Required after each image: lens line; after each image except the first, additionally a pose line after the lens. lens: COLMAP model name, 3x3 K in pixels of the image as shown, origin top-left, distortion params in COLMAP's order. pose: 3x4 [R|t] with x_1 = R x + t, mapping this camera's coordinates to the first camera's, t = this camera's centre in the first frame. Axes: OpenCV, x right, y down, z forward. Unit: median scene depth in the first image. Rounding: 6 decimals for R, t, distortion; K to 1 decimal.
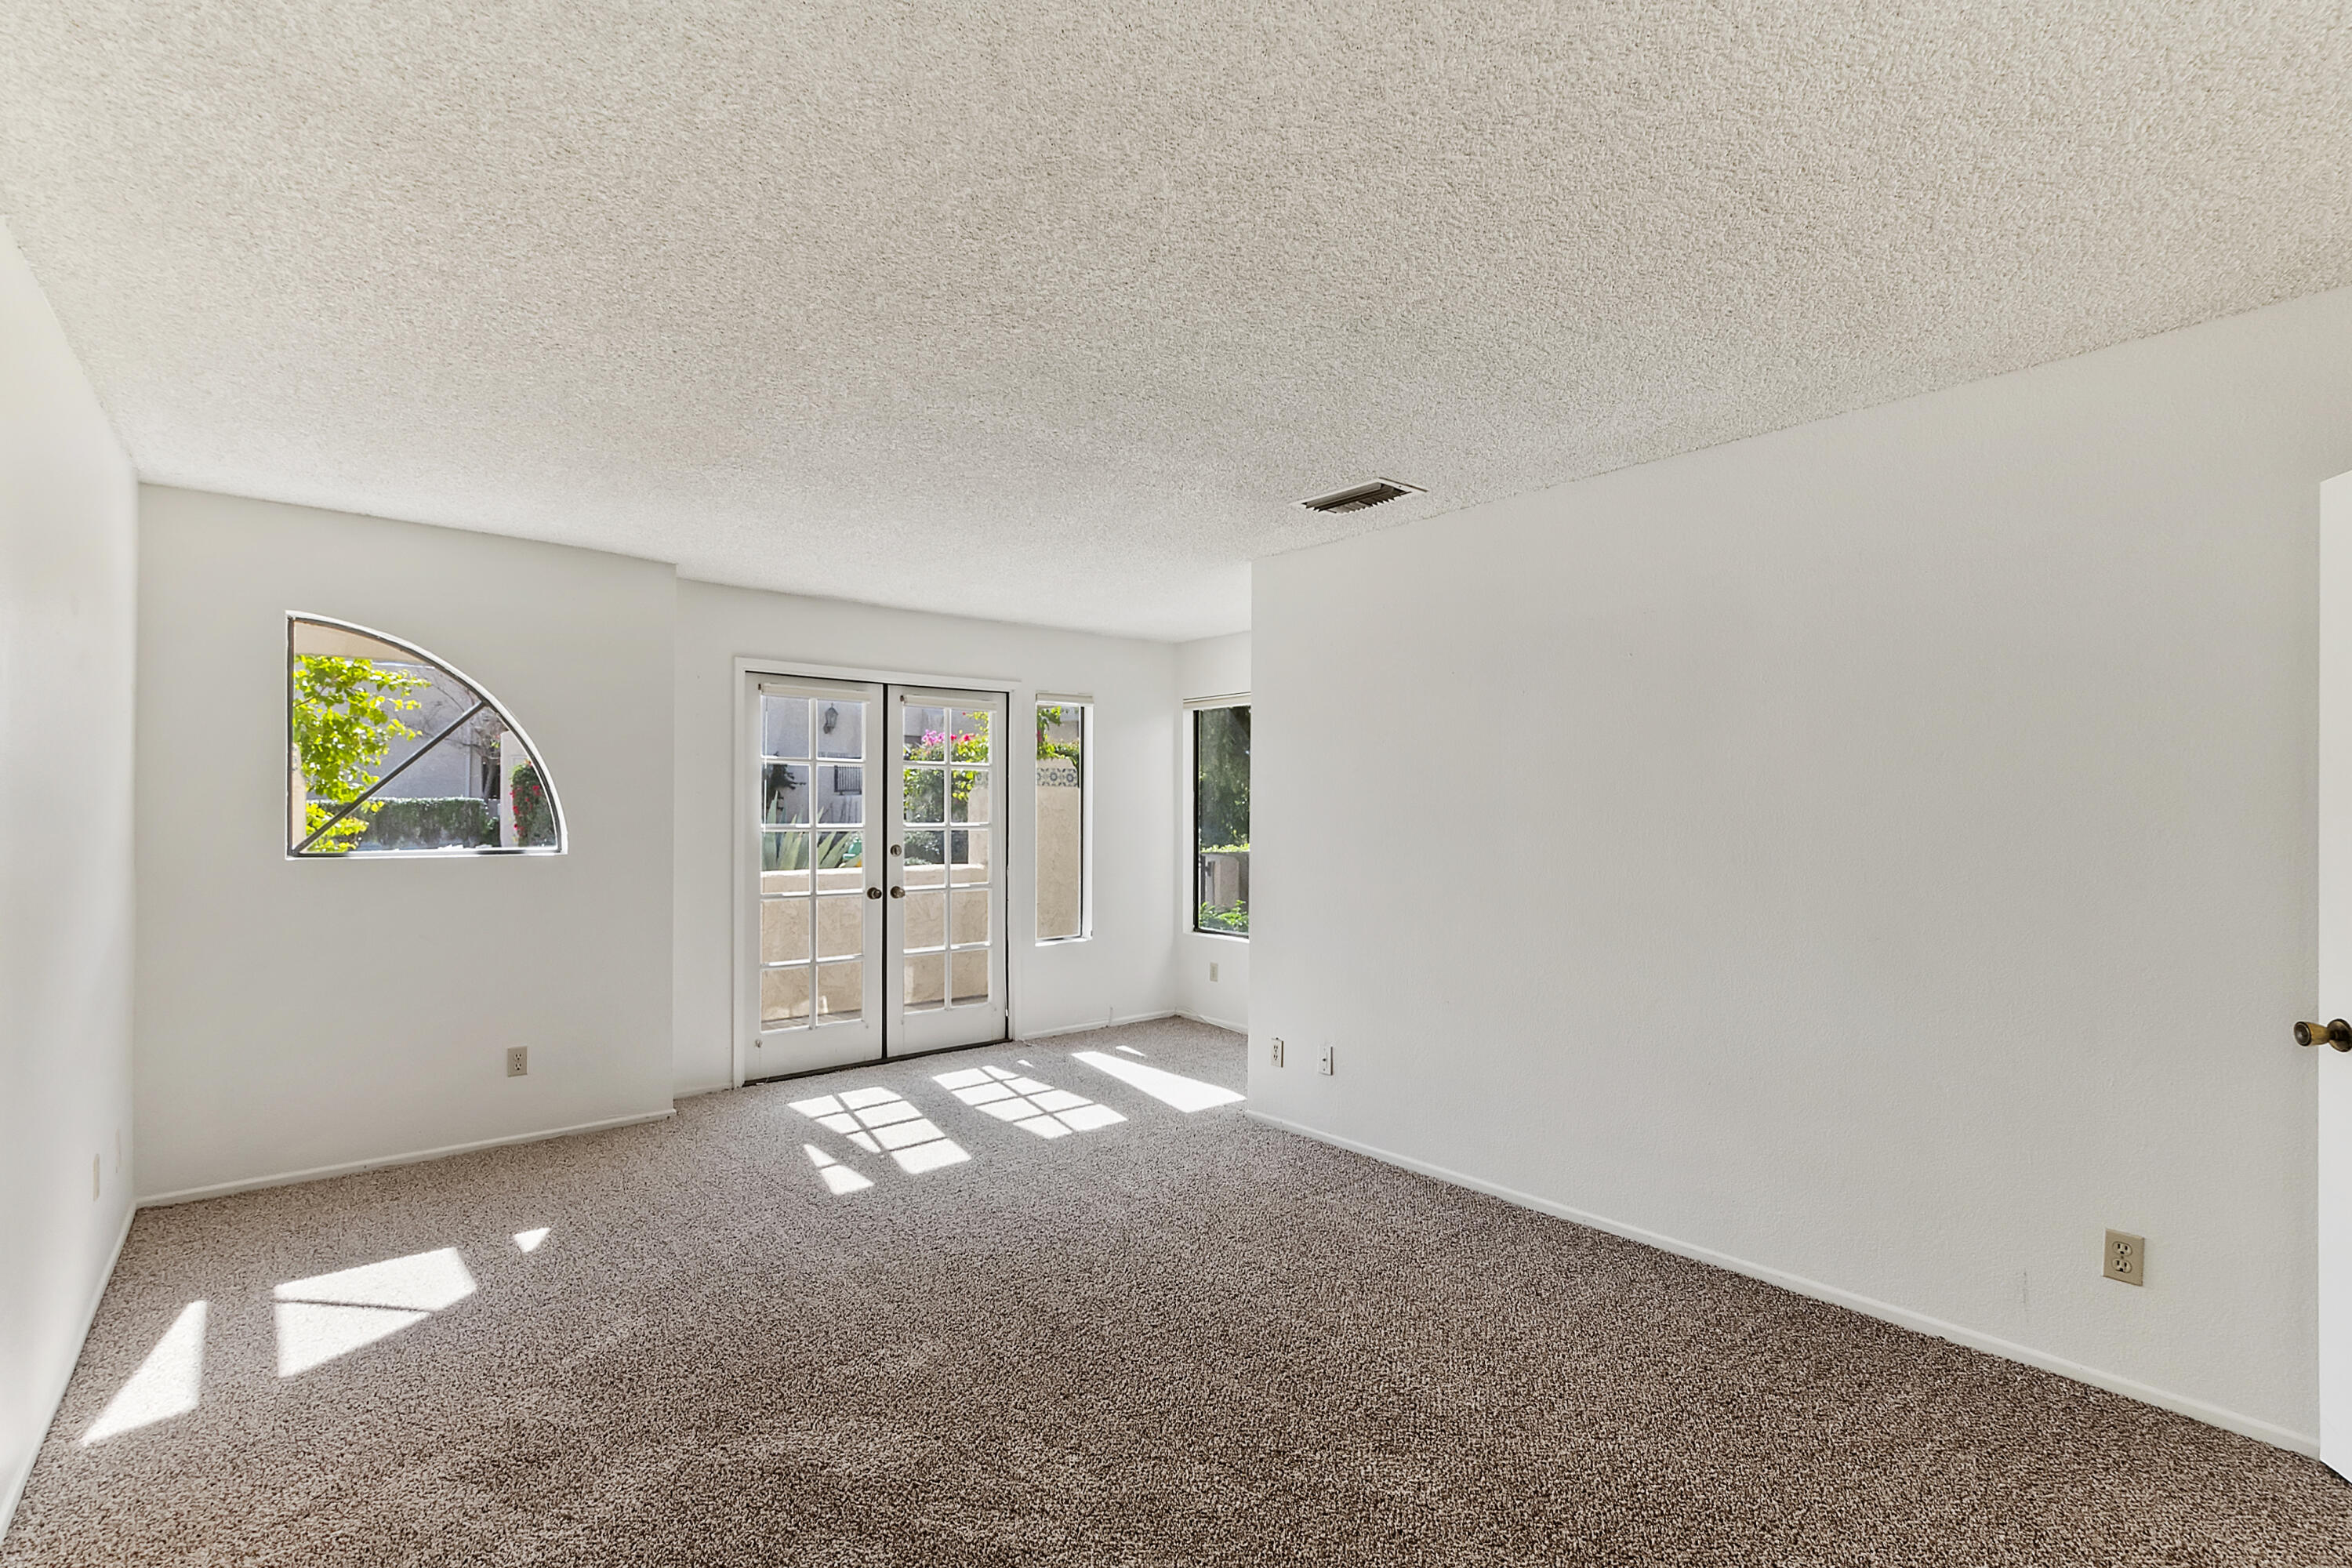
lens RADIAL K [[1082.7, 0, 1187.6], [0, 1082.7, 798.7], [0, 0, 1]] dist [-0.010000, 0.004423]
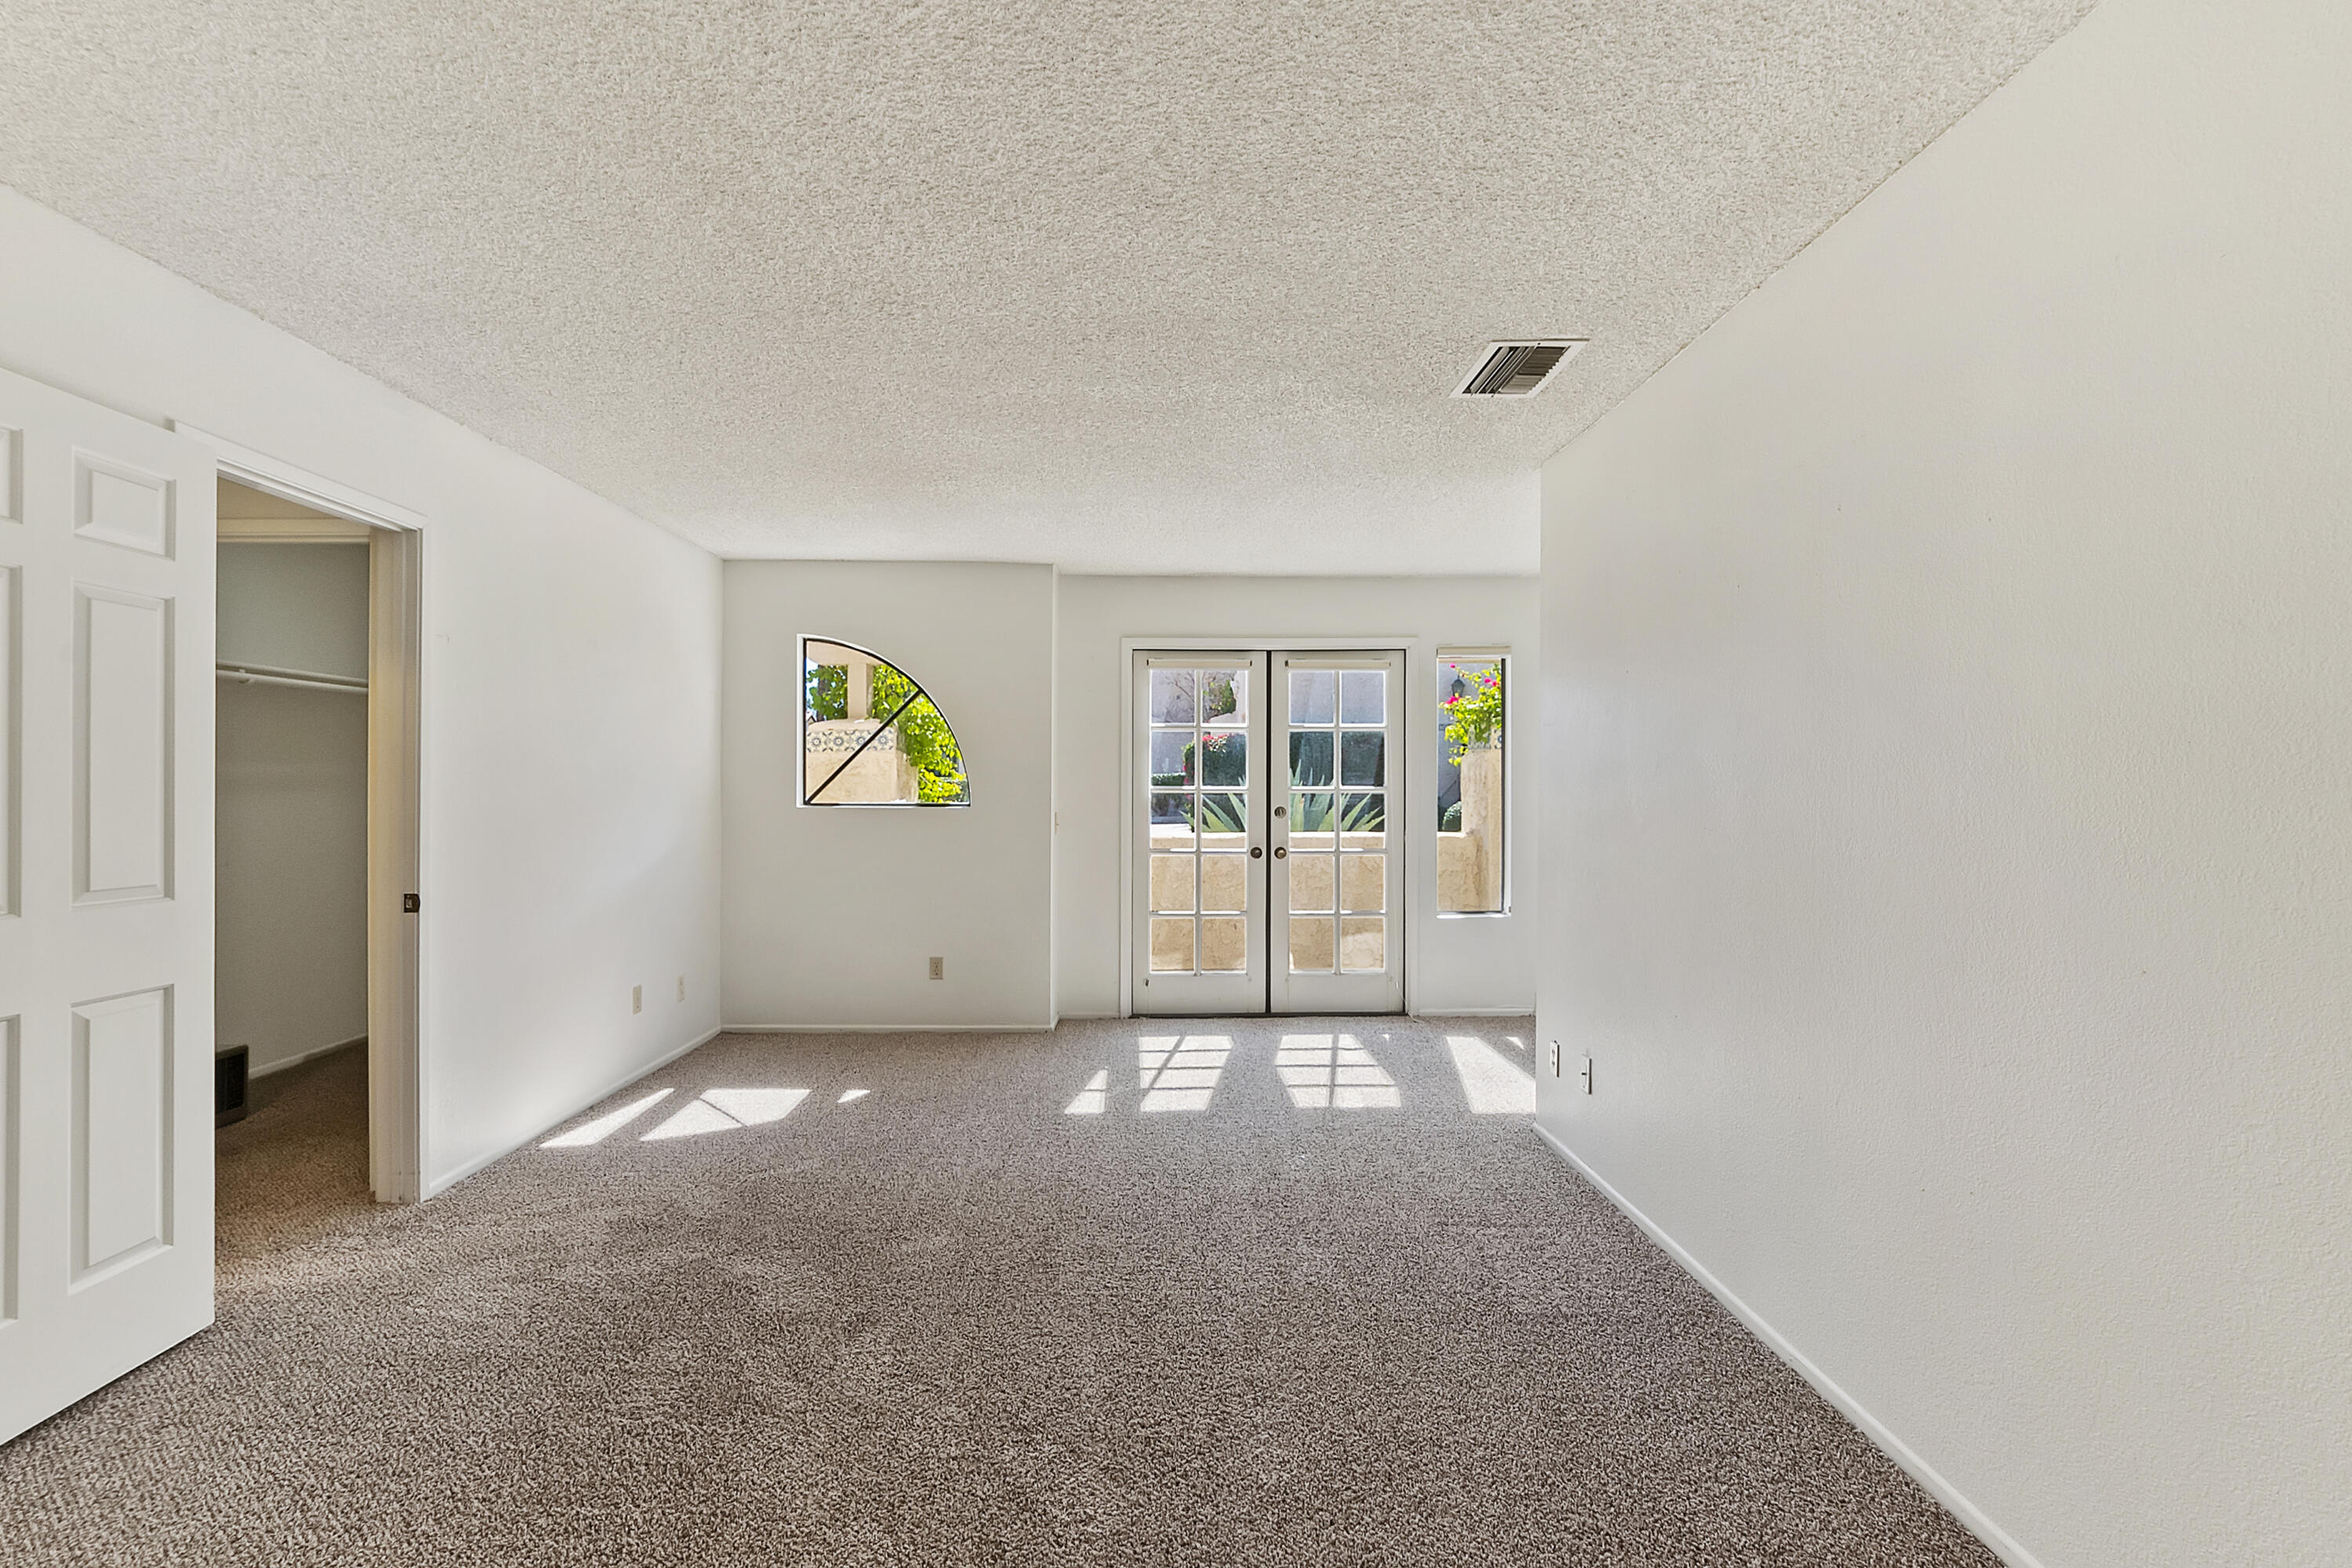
lens RADIAL K [[1082.7, 0, 1137.9], [0, 1082.7, 778.8], [0, 0, 1]] dist [-0.010000, 0.004423]
pose [[0.756844, -0.005394, -0.653574, 0.378194], [0.008412, 0.999964, 0.001489, 0.016920], [0.653542, -0.006625, 0.756861, 0.170036]]
